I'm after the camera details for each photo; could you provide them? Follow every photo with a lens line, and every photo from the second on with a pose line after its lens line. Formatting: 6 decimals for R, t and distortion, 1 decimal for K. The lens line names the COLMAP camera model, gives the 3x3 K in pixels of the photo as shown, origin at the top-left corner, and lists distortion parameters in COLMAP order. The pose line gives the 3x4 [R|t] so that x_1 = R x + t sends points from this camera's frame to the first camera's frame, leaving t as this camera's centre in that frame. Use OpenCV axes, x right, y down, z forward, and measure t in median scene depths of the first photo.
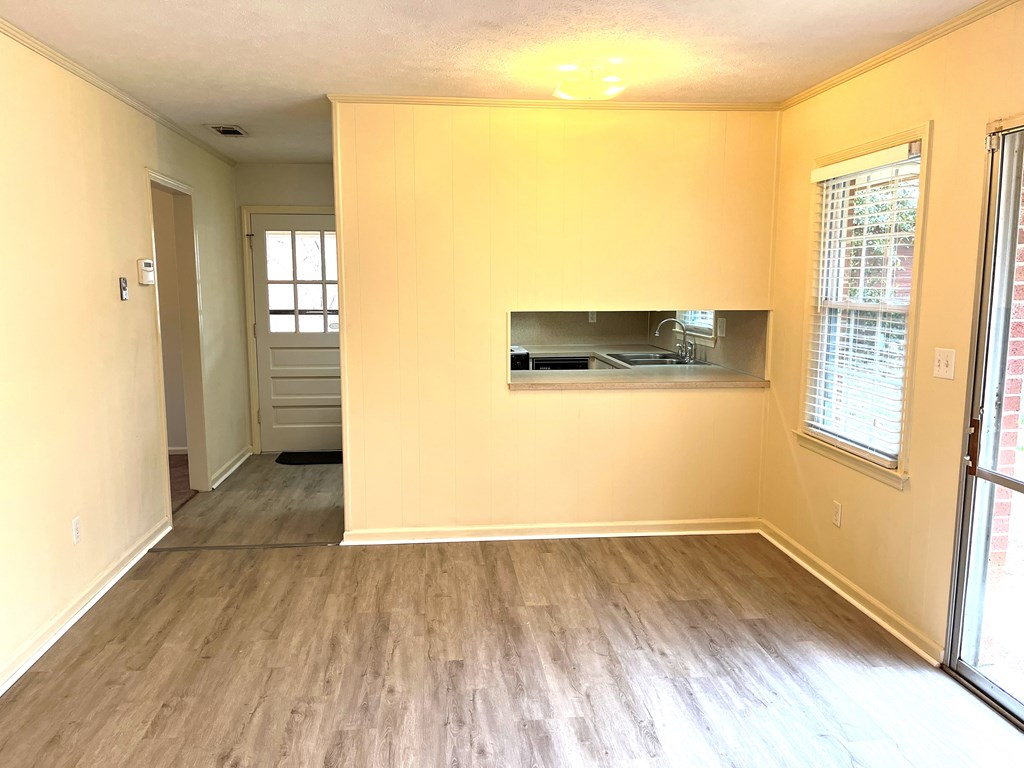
lens RADIAL K [[763.8, 0, 512.0], [0, 763.8, 384.0], [0, 0, 1]] dist [0.071668, -0.088270]
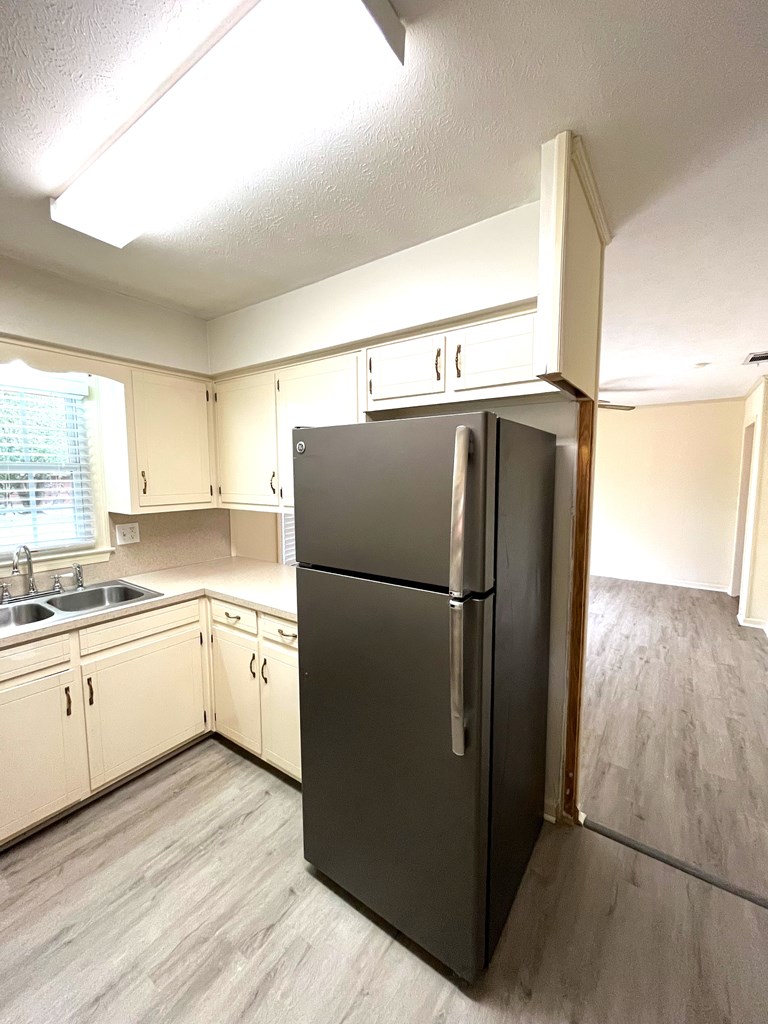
lens RADIAL K [[414.0, 0, 384.0], [0, 414.0, 512.0], [0, 0, 1]] dist [-0.002069, -0.000494]
pose [[-0.750053, -0.061872, 0.658477, -0.484299], [0.090269, 0.976721, 0.194598, -0.295534], [-0.655189, 0.205399, -0.727007, 2.034756]]
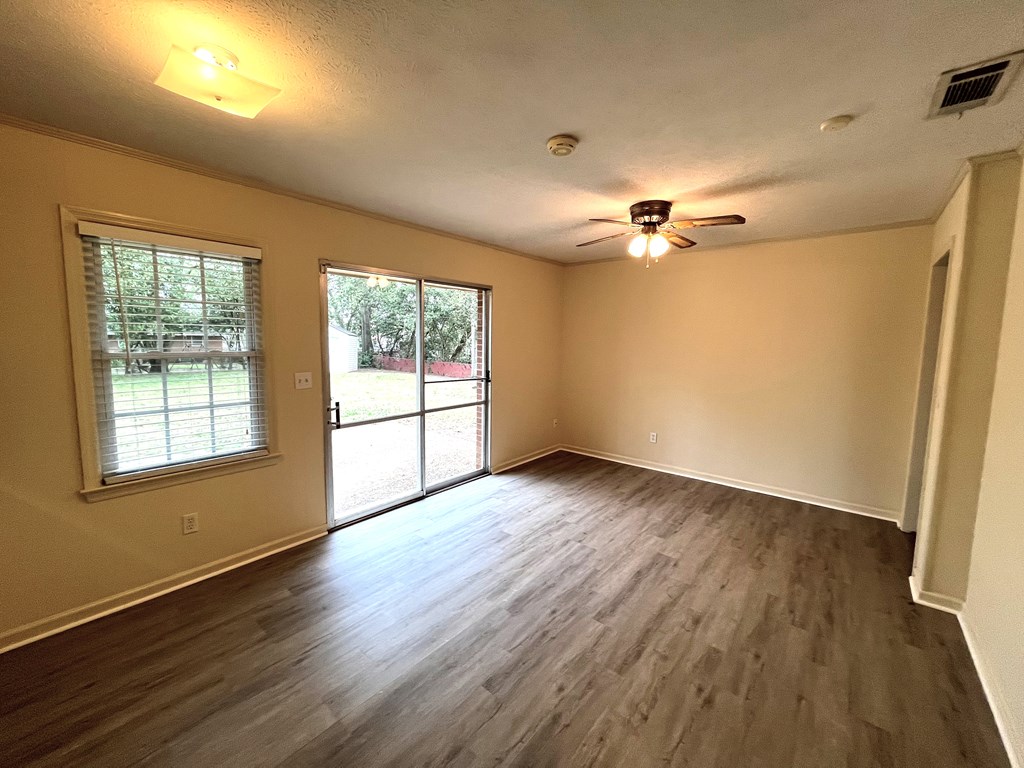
lens RADIAL K [[414.0, 0, 511.2], [0, 414.0, 379.1], [0, 0, 1]] dist [-0.002069, -0.000494]
pose [[-0.694793, -0.080634, 0.714675, -0.487129], [0.082529, 0.978193, 0.190599, -0.176740], [-0.714459, 0.191408, -0.672987, 1.313233]]
